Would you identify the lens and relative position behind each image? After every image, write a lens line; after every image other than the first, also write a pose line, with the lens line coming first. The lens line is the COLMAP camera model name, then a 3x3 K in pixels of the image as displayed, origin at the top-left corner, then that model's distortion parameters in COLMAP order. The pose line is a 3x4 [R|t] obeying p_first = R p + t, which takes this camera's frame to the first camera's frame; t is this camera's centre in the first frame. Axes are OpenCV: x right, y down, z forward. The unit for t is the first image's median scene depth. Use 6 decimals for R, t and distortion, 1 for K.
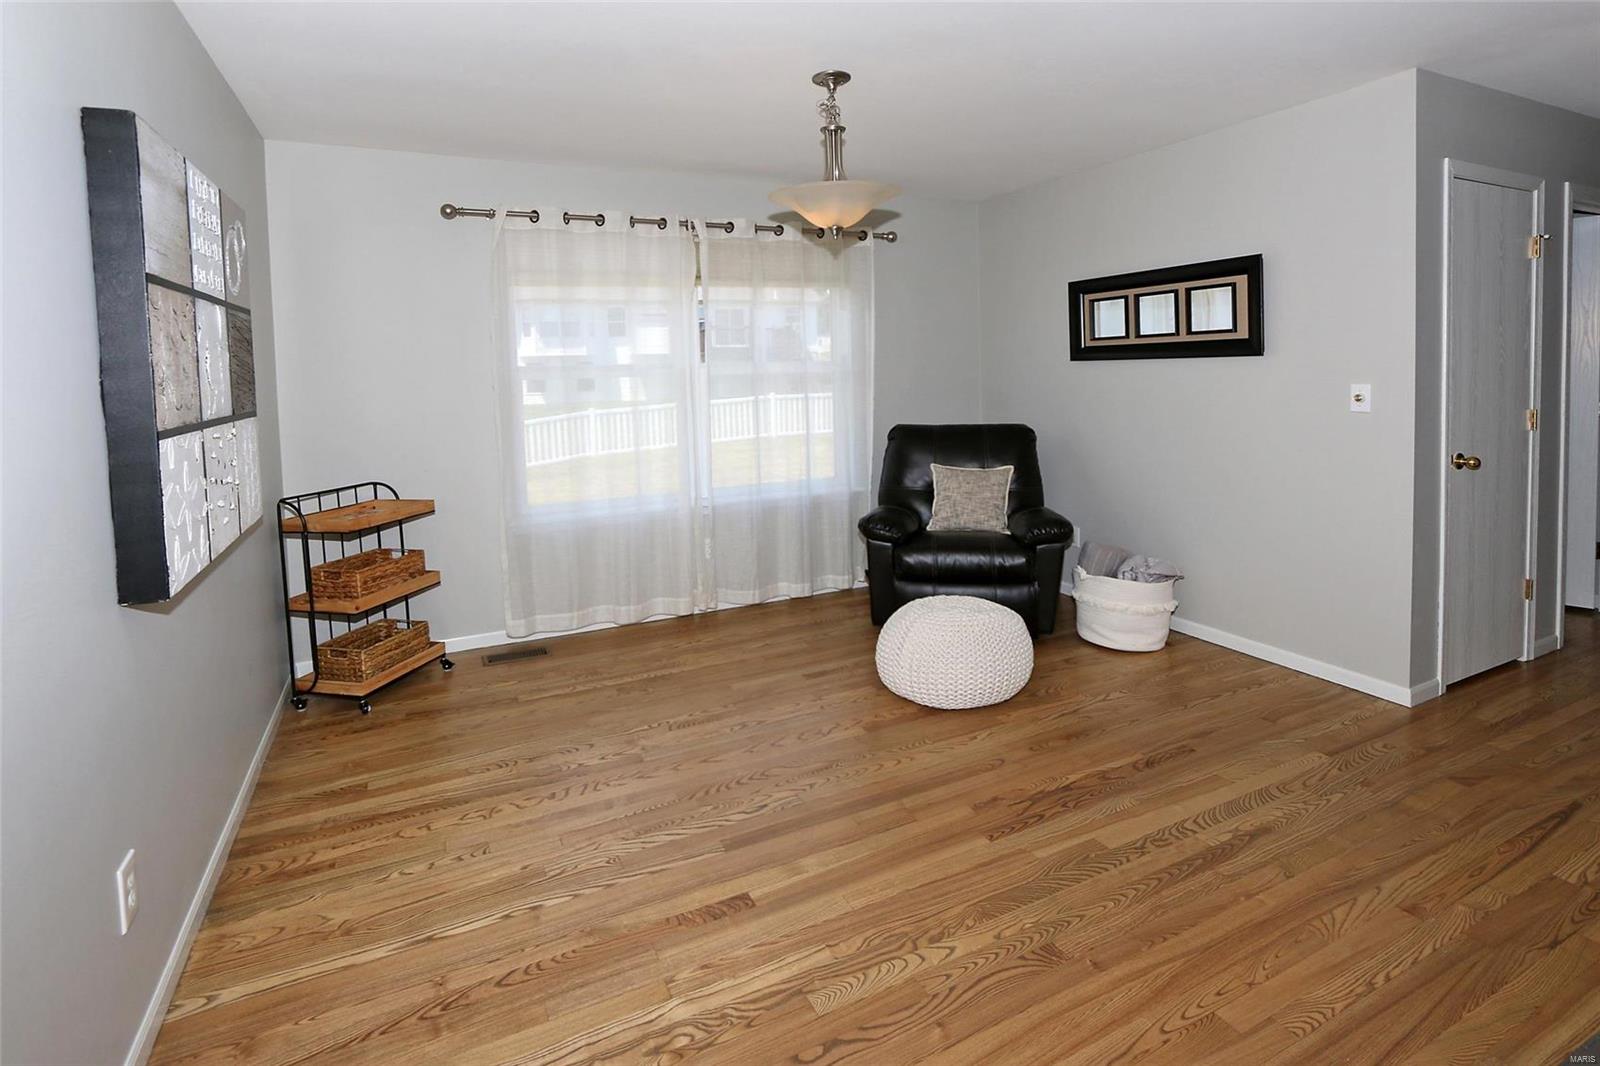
lens RADIAL K [[785.8, 0, 772.0], [0, 785.8, 444.2], [0, 0, 1]] dist [-0.012880, 0.001388]
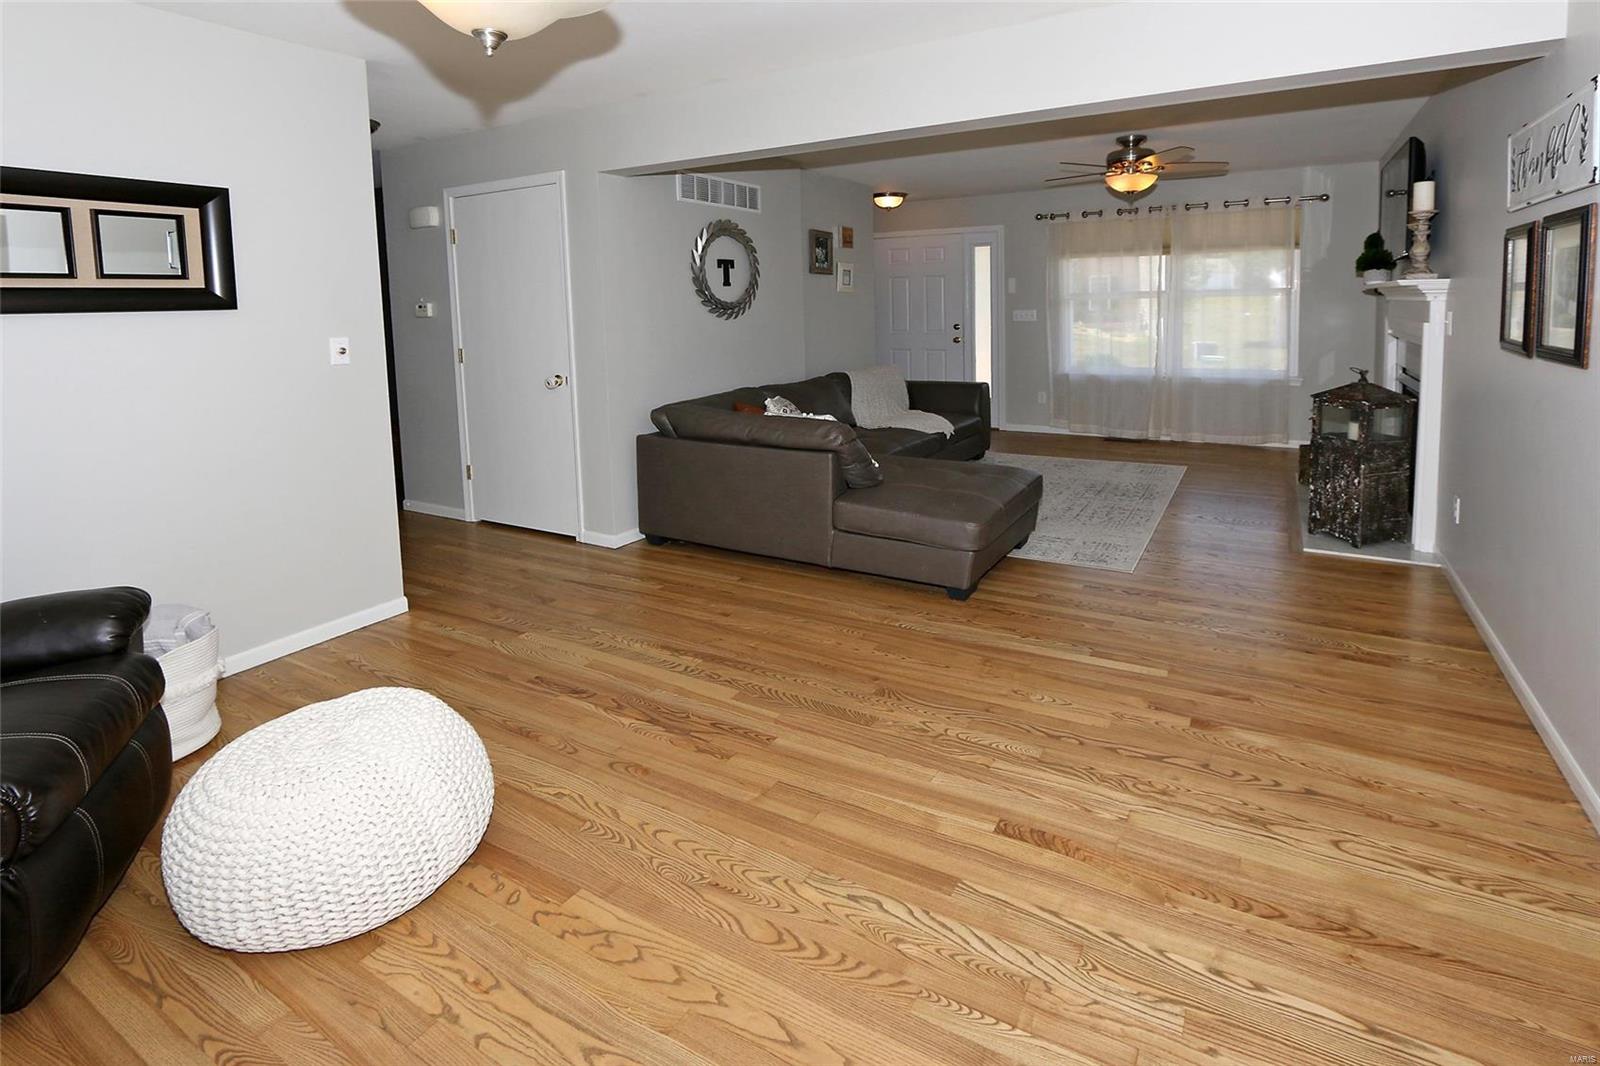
lens RADIAL K [[785.8, 0, 782.5], [0, 785.8, 365.5], [0, 0, 1]] dist [-0.012880, 0.001388]
pose [[-0.549278, -0.028158, 0.835165, -0.447741], [0.111264, 0.988069, 0.106490, -0.085747], [-0.828199, 0.151416, -0.539592, 1.086338]]
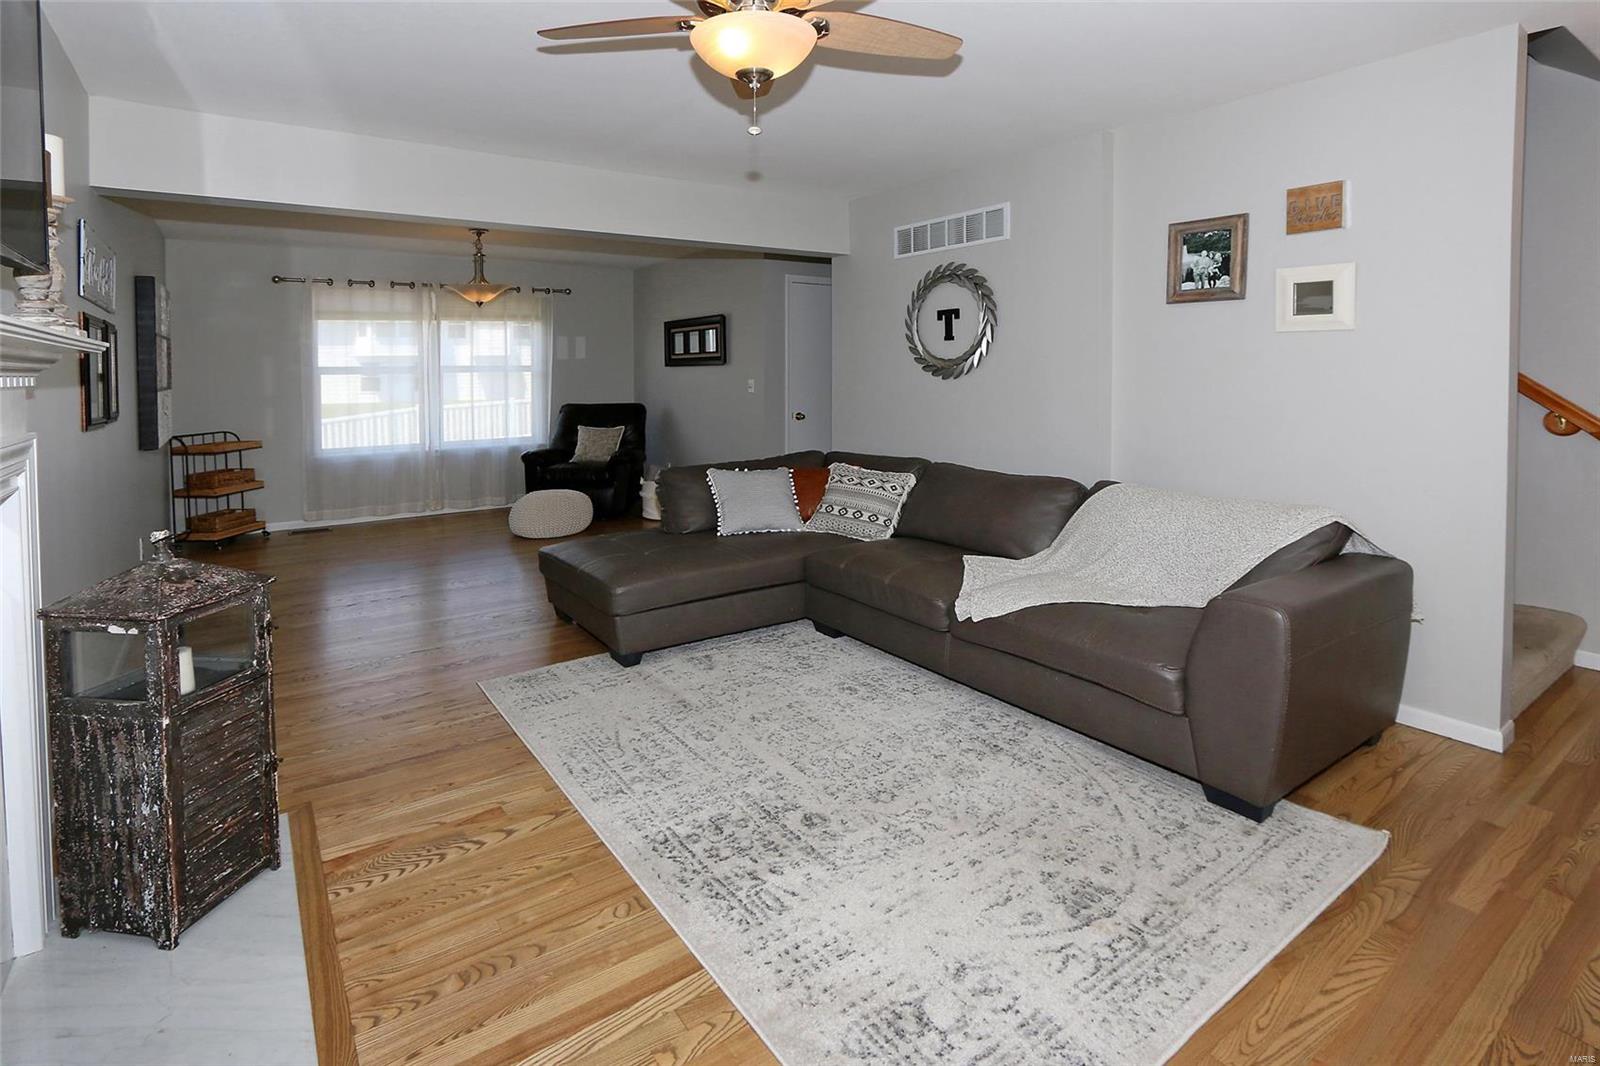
lens RADIAL K [[785.8, 0, 769.8], [0, 785.8, 396.1], [0, 0, 1]] dist [-0.012880, 0.001388]
pose [[0.984484, 0.008159, 0.175285, 0.441023], [0.003329, 0.997870, -0.065143, 0.104350], [-0.175444, 0.064716, 0.982360, -1.070426]]
